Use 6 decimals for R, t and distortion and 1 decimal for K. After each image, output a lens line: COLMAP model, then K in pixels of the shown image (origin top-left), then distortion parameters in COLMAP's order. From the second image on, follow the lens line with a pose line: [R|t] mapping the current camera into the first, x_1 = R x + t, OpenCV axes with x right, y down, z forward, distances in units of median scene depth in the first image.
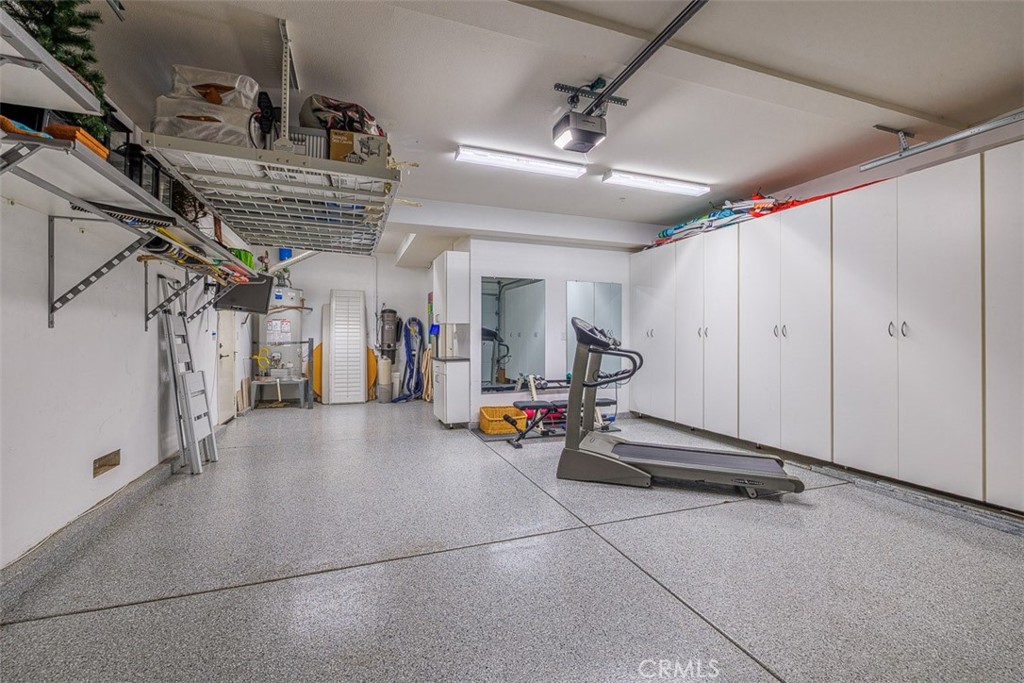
lens RADIAL K [[431.8, 0, 508.8], [0, 431.8, 337.4], [0, 0, 1]] dist [-0.000840, -0.000056]
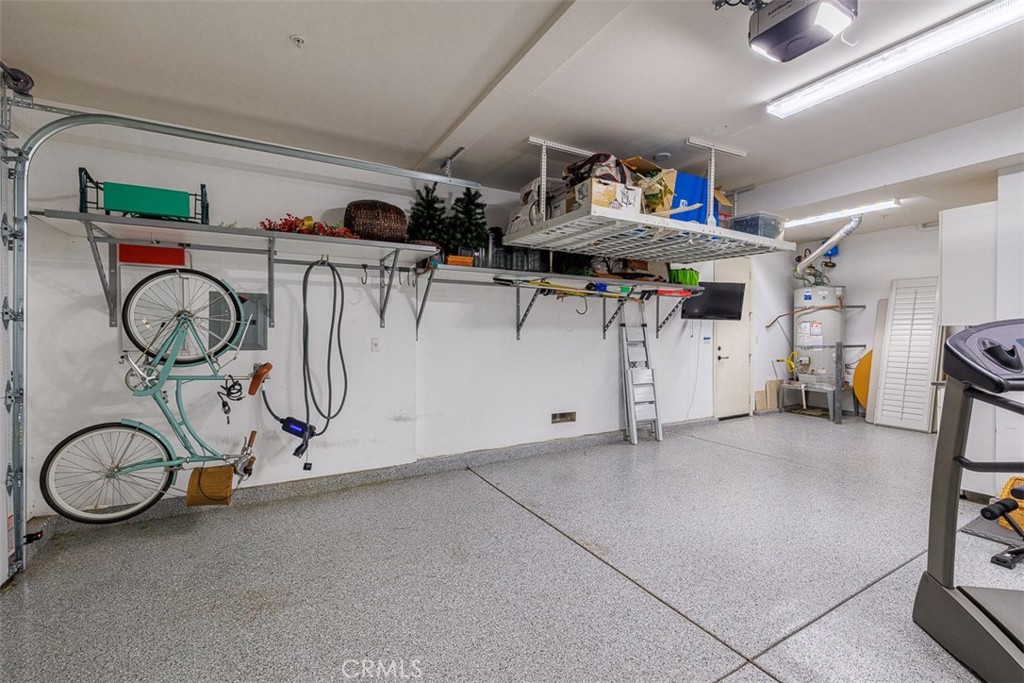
lens RADIAL K [[431.8, 0, 509.1], [0, 431.8, 338.5], [0, 0, 1]] dist [-0.000840, -0.000056]
pose [[0.157584, 0.014047, -0.987406, 0.374733], [0.000720, 0.999897, 0.014340, -0.024035], [0.987505, -0.002971, 0.157558, 0.274372]]
